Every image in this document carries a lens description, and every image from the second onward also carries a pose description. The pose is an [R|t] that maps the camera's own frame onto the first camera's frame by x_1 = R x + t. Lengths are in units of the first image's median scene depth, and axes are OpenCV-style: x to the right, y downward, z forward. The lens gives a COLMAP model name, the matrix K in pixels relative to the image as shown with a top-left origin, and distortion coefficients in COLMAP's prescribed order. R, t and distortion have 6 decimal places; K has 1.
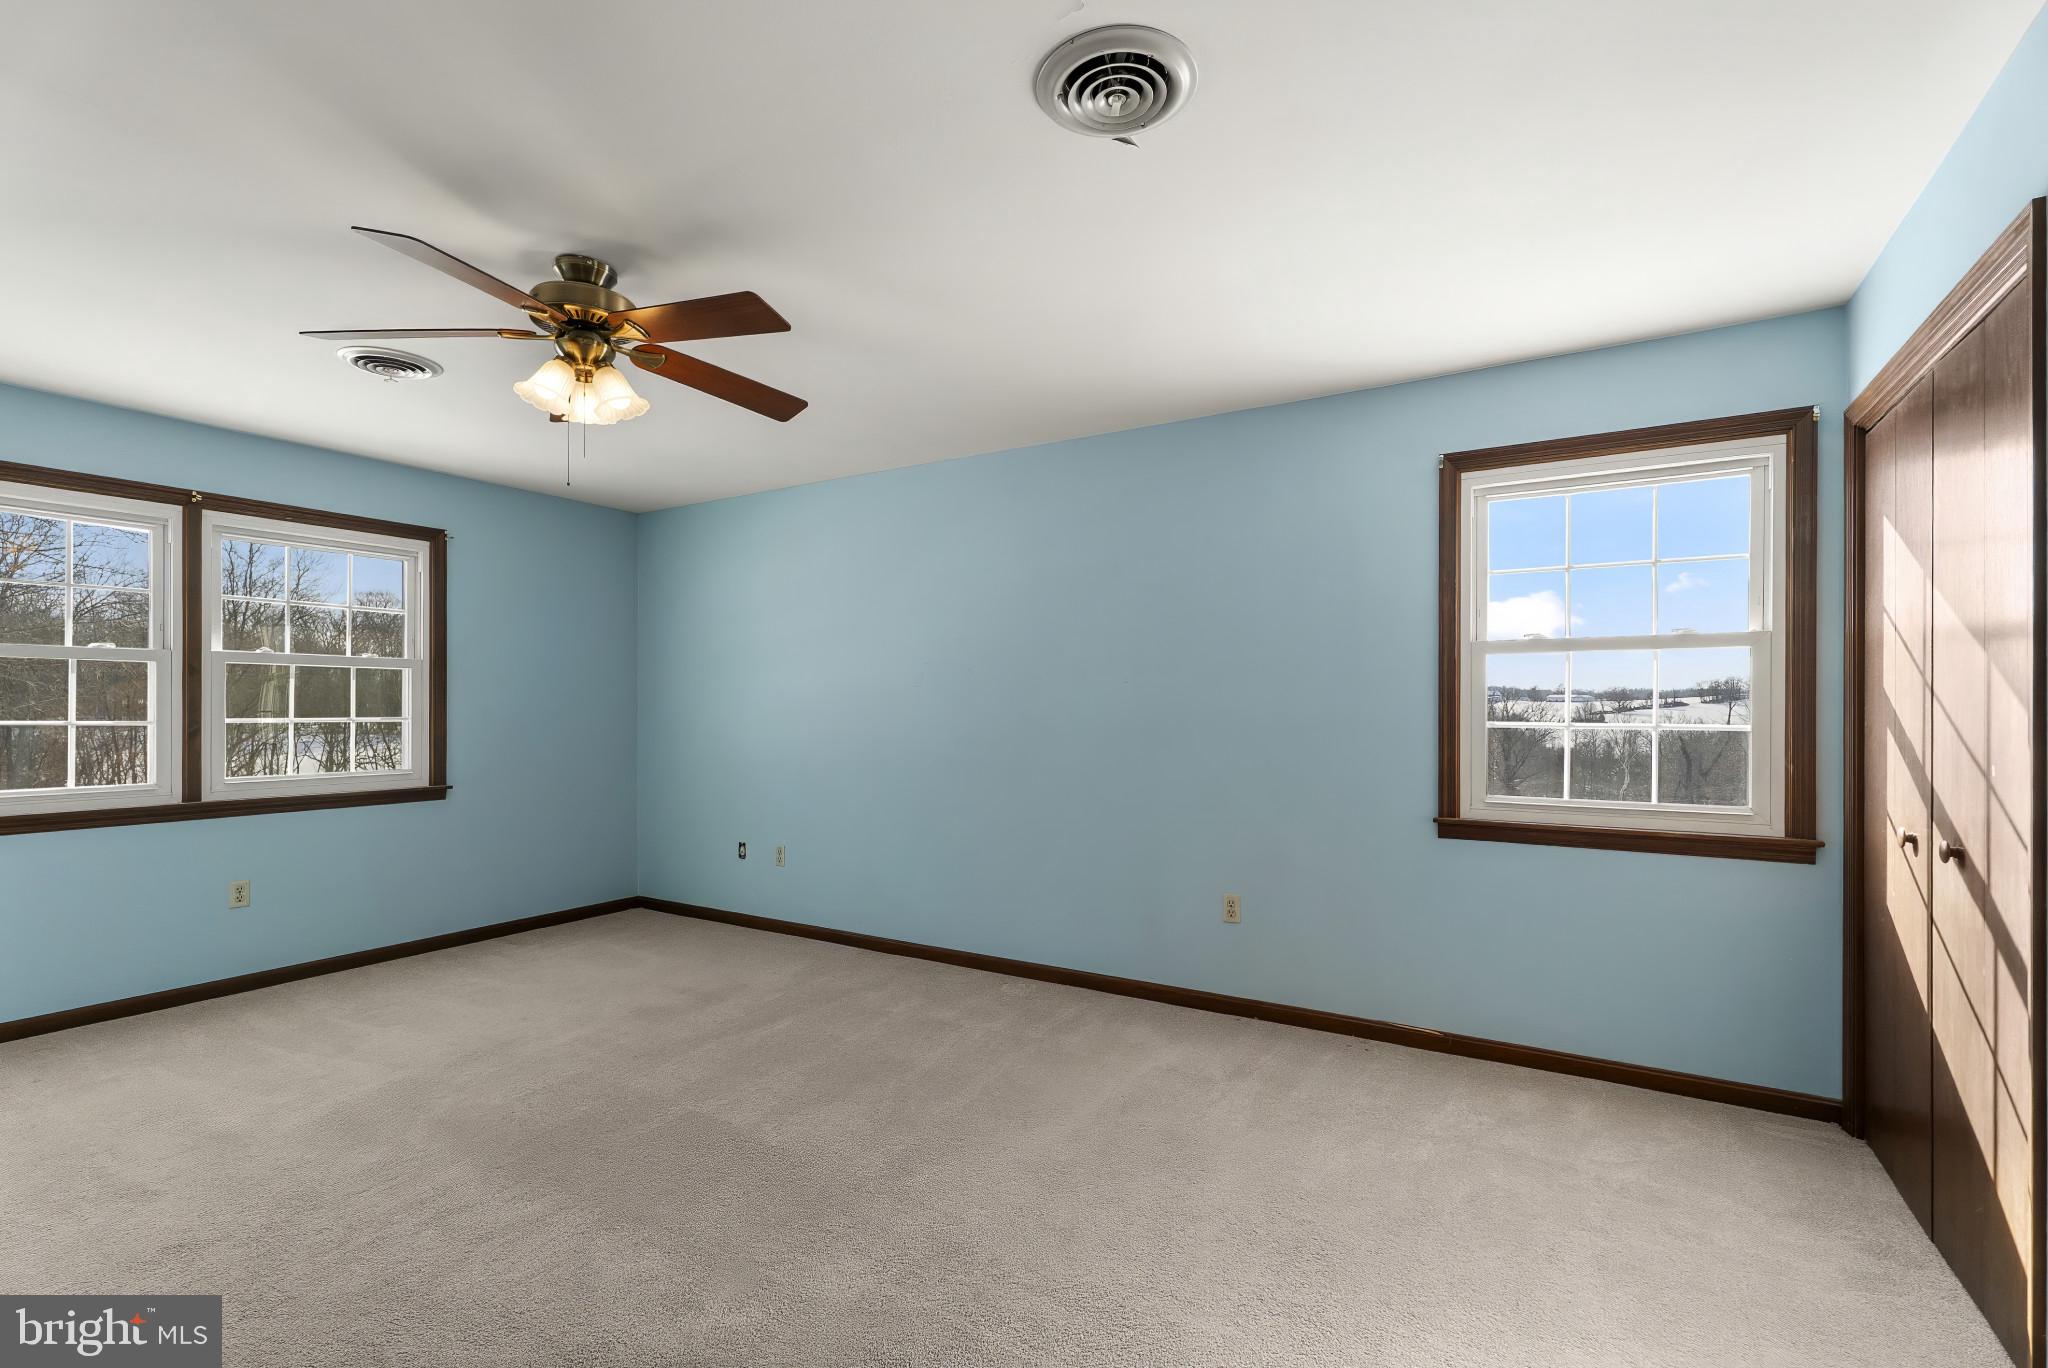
lens RADIAL K [[920.1, 0, 1024.2], [0, 920.1, 720.5], [0, 0, 1]] dist [0.001956, -0.000215]
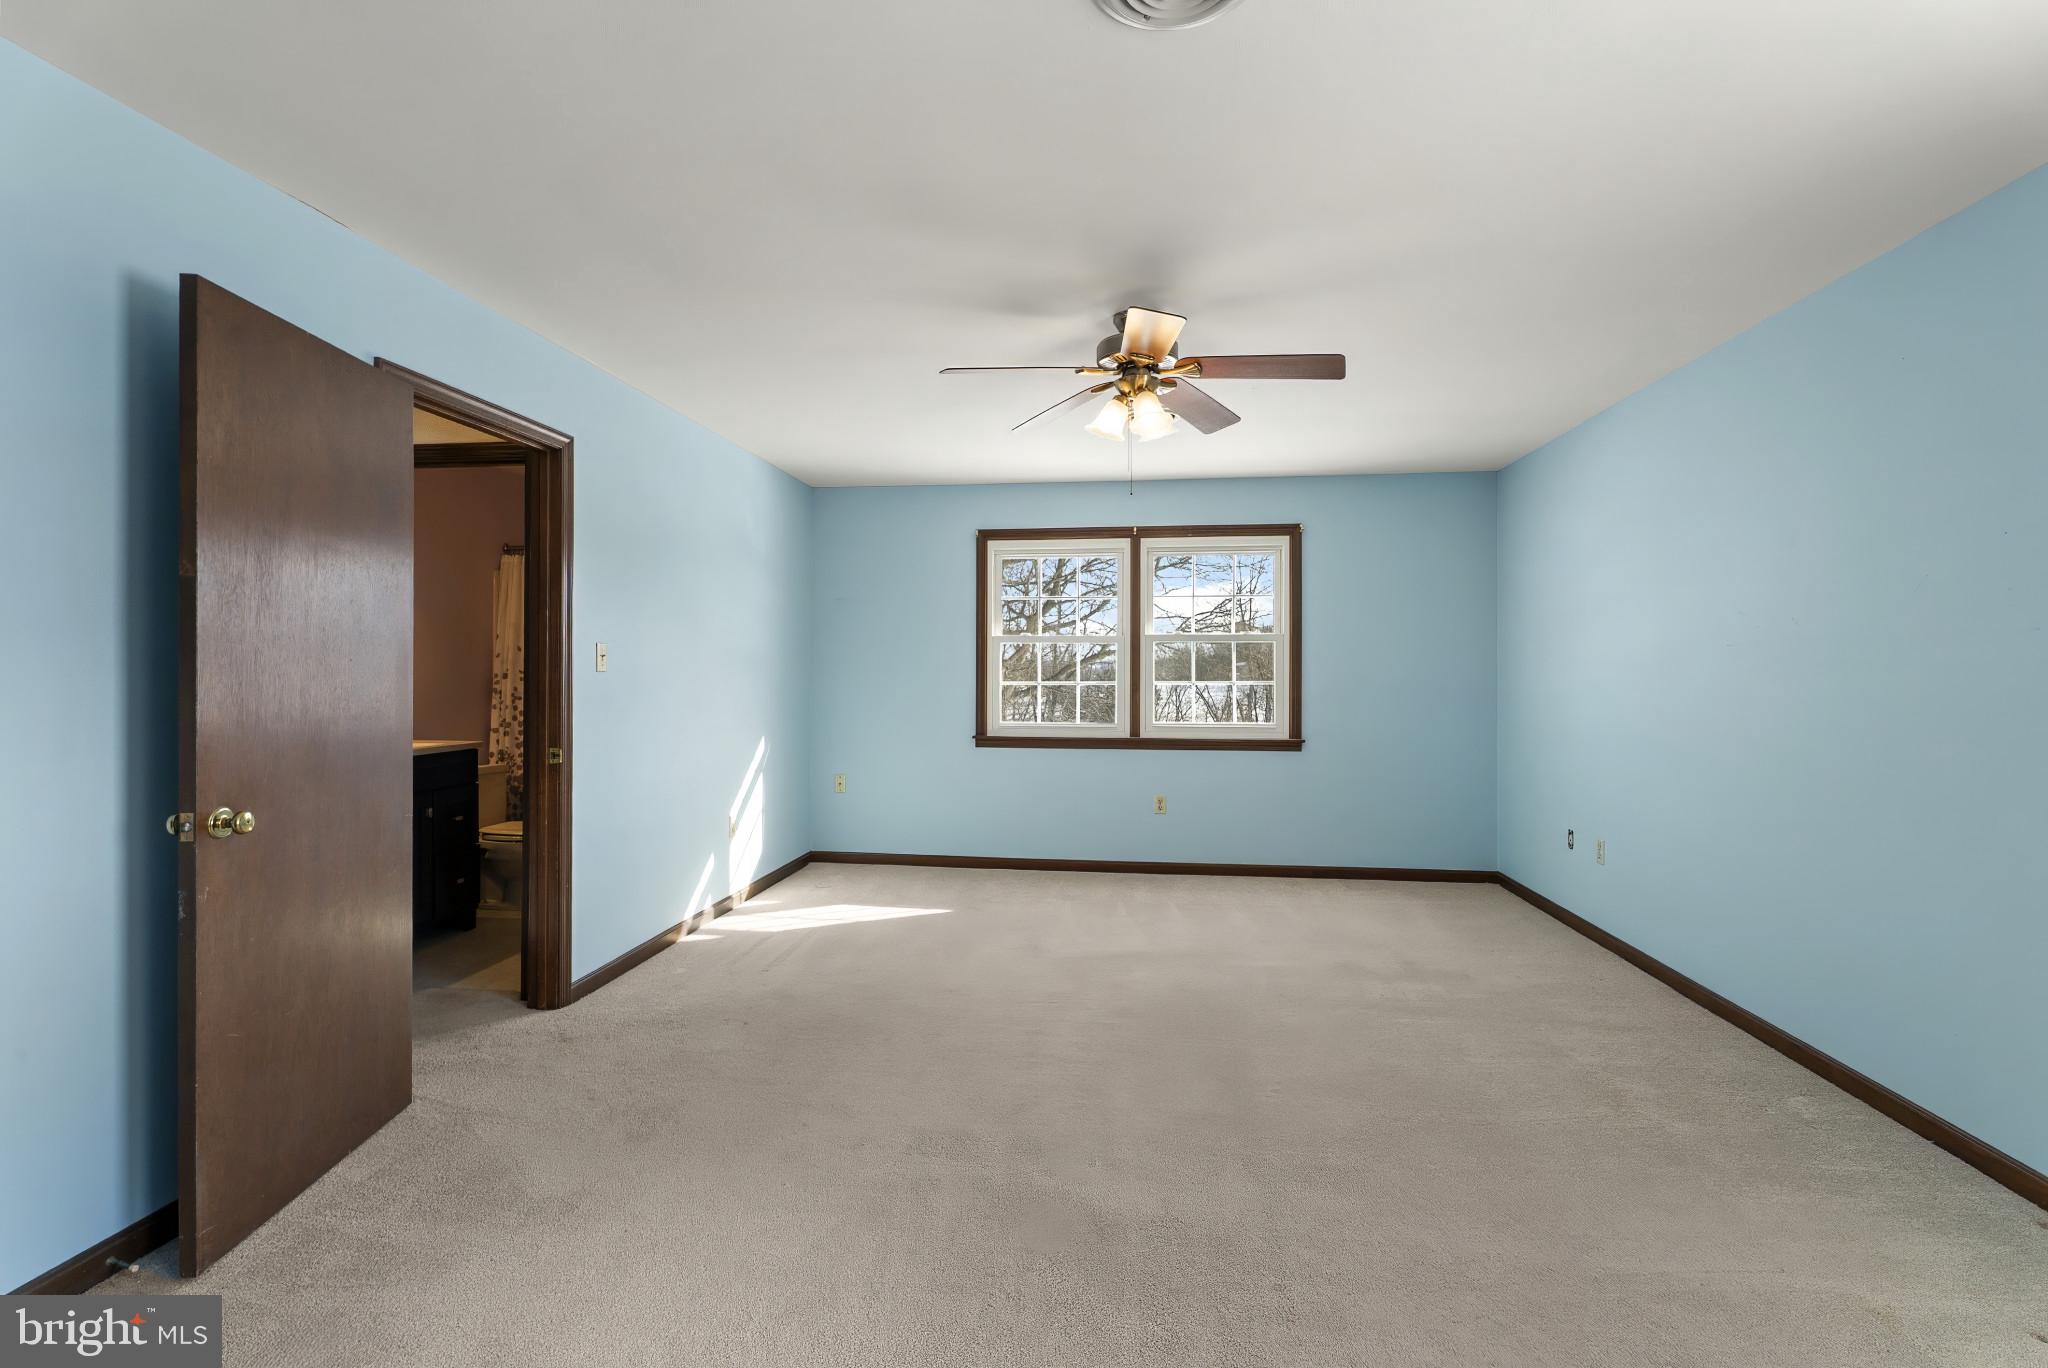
lens RADIAL K [[923.3, 0, 1022.8], [0, 923.3, 678.9], [0, 0, 1]] dist [0.000416, -0.000049]
pose [[0.410241, 0.007879, -0.911943, 0.371909], [-0.015412, 0.999880, 0.001706, -0.004855], [0.911847, 0.013355, 0.410313, 0.227129]]
